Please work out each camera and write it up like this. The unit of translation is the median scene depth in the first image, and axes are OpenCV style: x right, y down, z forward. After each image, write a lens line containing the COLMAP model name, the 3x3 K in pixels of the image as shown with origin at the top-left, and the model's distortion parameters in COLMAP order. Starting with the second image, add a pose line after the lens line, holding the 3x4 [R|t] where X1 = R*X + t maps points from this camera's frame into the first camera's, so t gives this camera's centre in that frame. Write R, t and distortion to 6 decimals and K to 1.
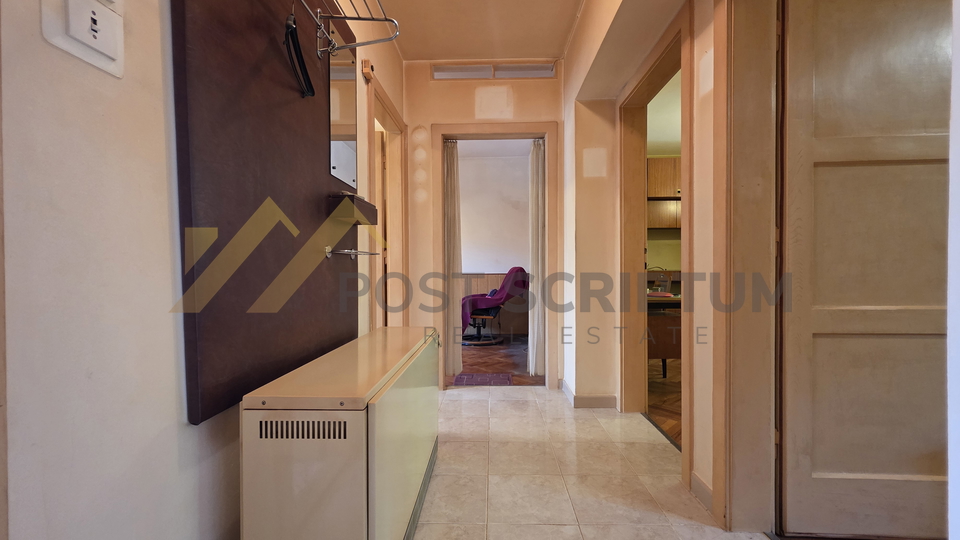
lens RADIAL K [[384.3, 0, 484.7], [0, 384.3, 271.9], [0, 0, 1]] dist [-0.000402, -0.000123]
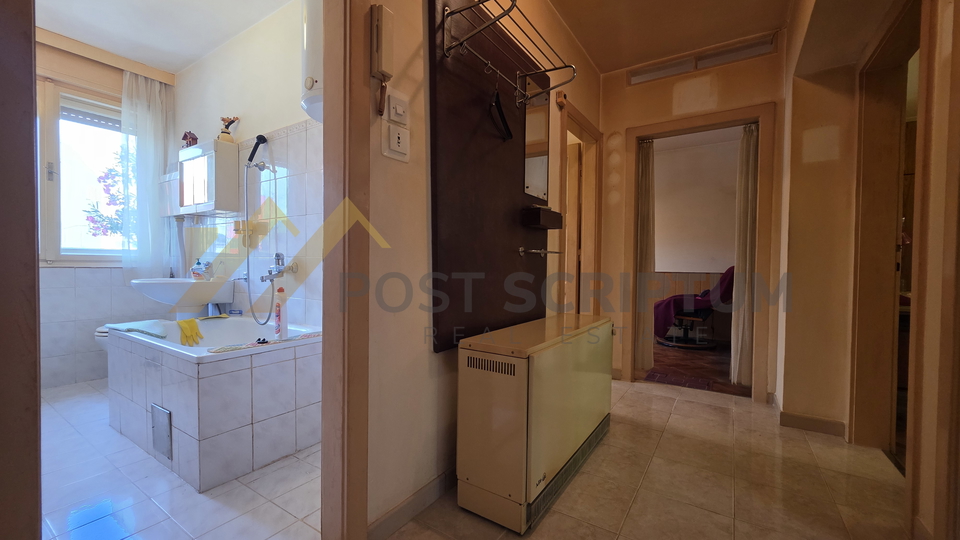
lens RADIAL K [[384.3, 0, 484.7], [0, 384.3, 271.9], [0, 0, 1]] dist [-0.000402, -0.000123]
pose [[0.852115, 0.026092, -0.522704, 0.095268], [-0.021662, 0.999659, 0.014585, 0.001137], [0.522906, -0.001105, 0.852390, -0.105349]]
